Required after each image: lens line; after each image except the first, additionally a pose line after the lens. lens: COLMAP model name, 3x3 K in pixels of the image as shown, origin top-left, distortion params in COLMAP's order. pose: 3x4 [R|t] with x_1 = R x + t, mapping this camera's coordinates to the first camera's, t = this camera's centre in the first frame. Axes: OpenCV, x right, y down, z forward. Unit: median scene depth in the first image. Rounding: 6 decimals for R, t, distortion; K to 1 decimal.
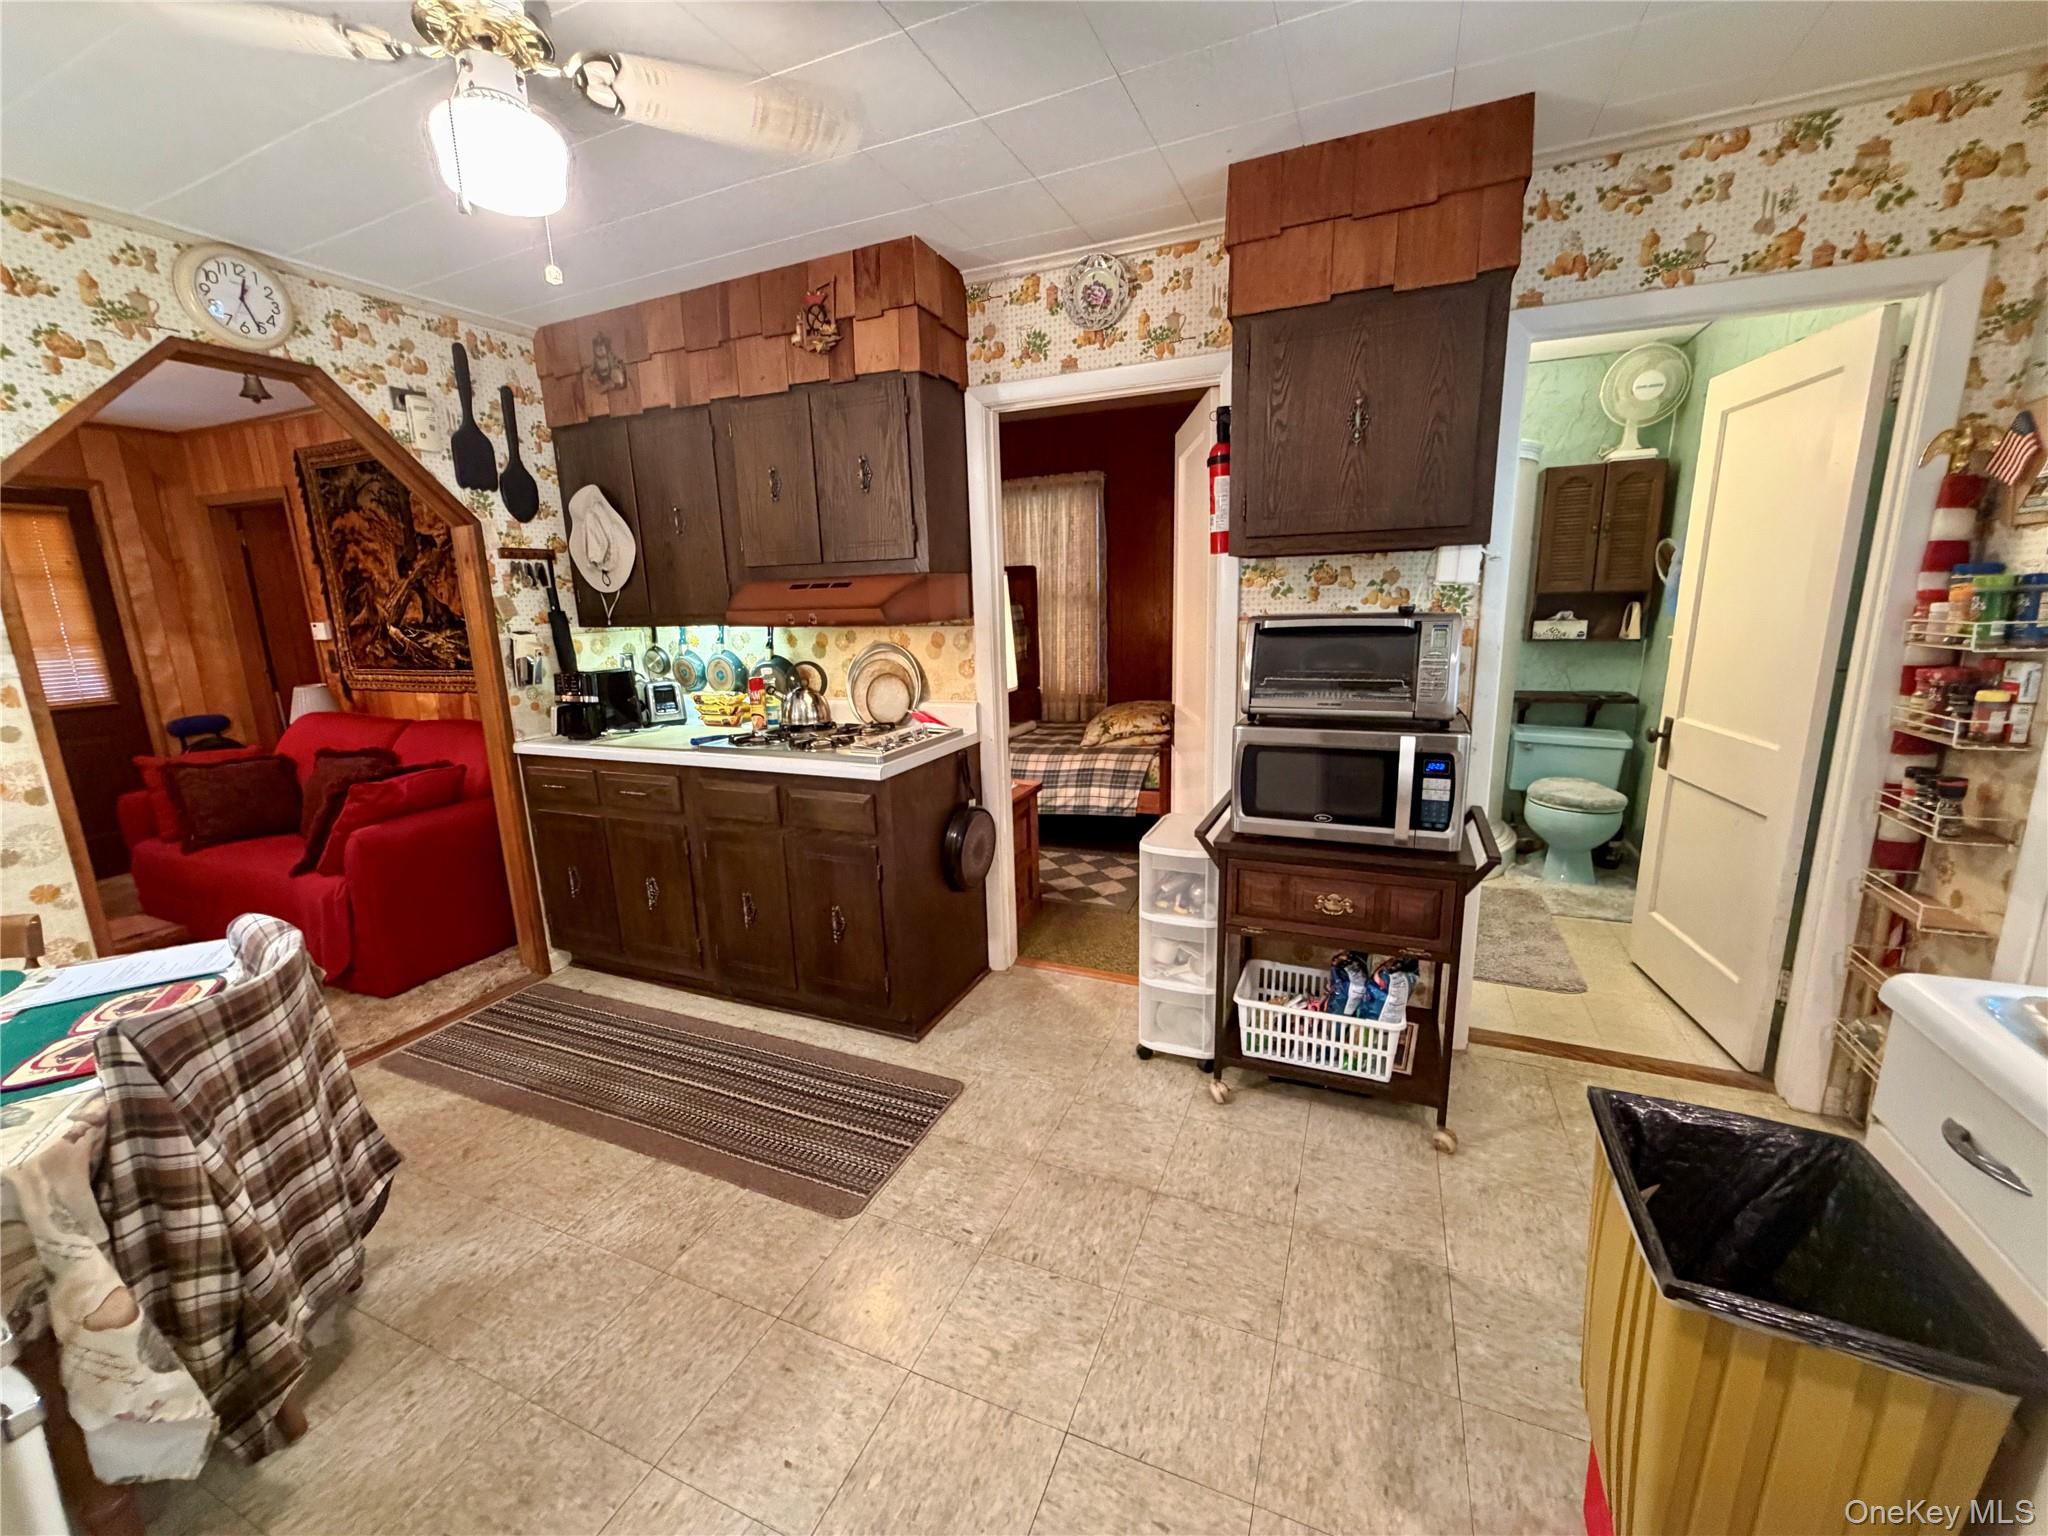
lens RADIAL K [[815.2, 0, 1020.8], [0, 815.2, 767.2], [0, 0, 1]] dist [0.000164, 0.000199]
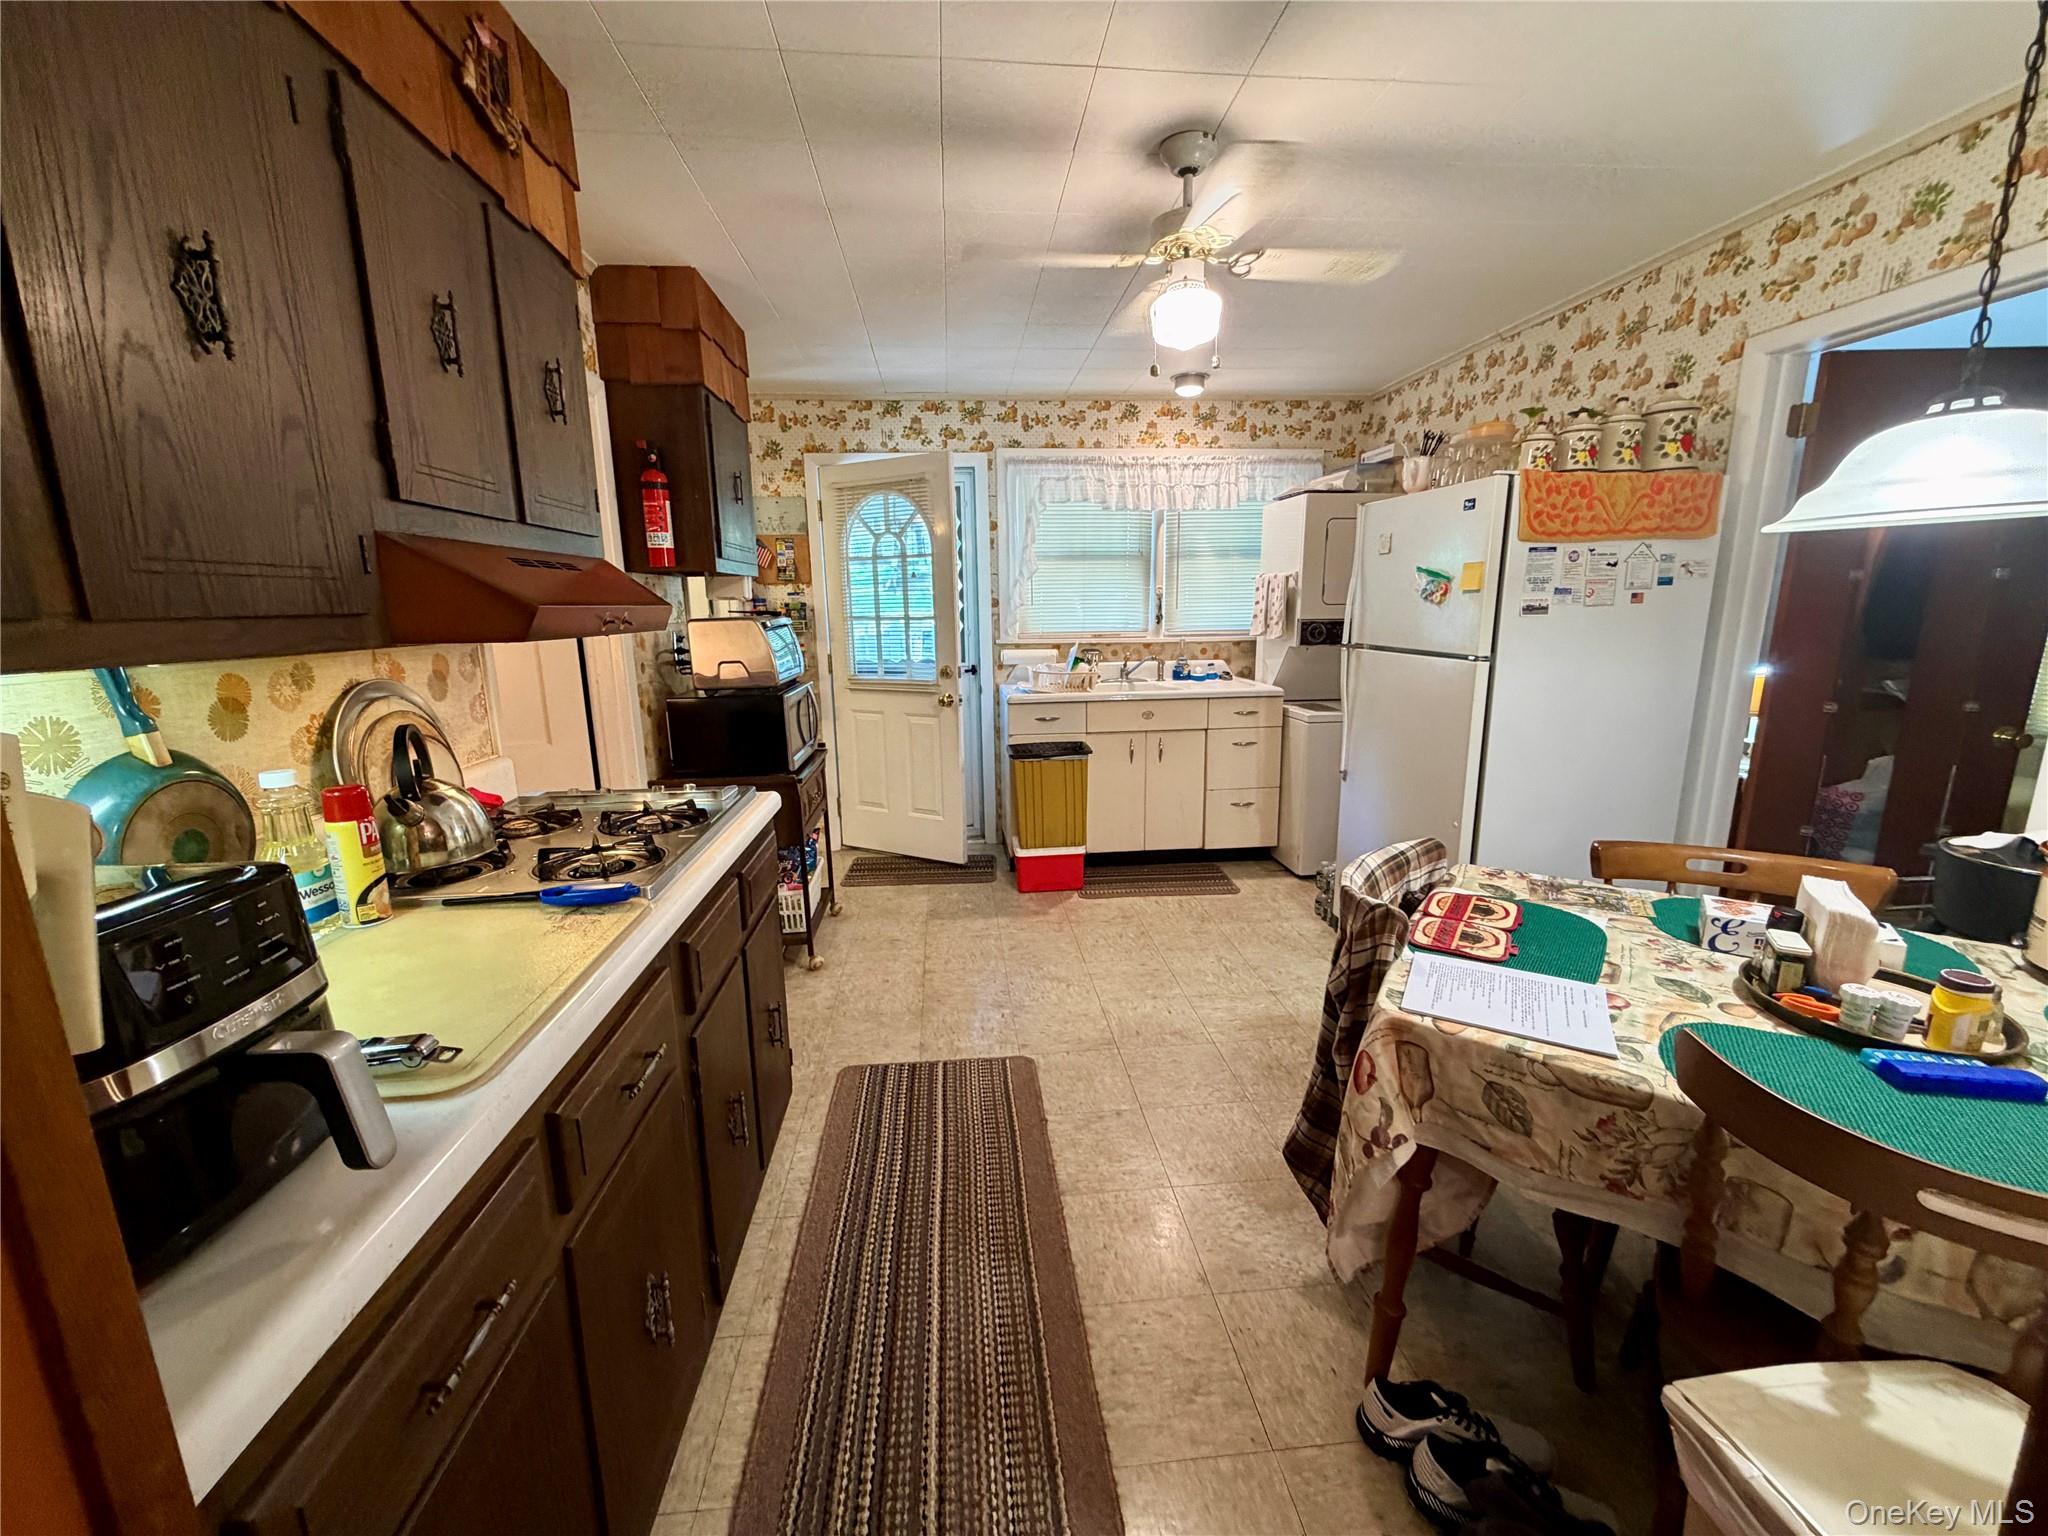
lens RADIAL K [[815.2, 0, 1025.3], [0, 815.2, 766.7], [0, 0, 1]] dist [0.000164, 0.000199]
pose [[-0.482788, -0.139922, 0.864487, -1.110171], [0.209139, 0.940168, 0.268969, -0.214168], [-0.850398, 0.310653, -0.424639, 1.231707]]
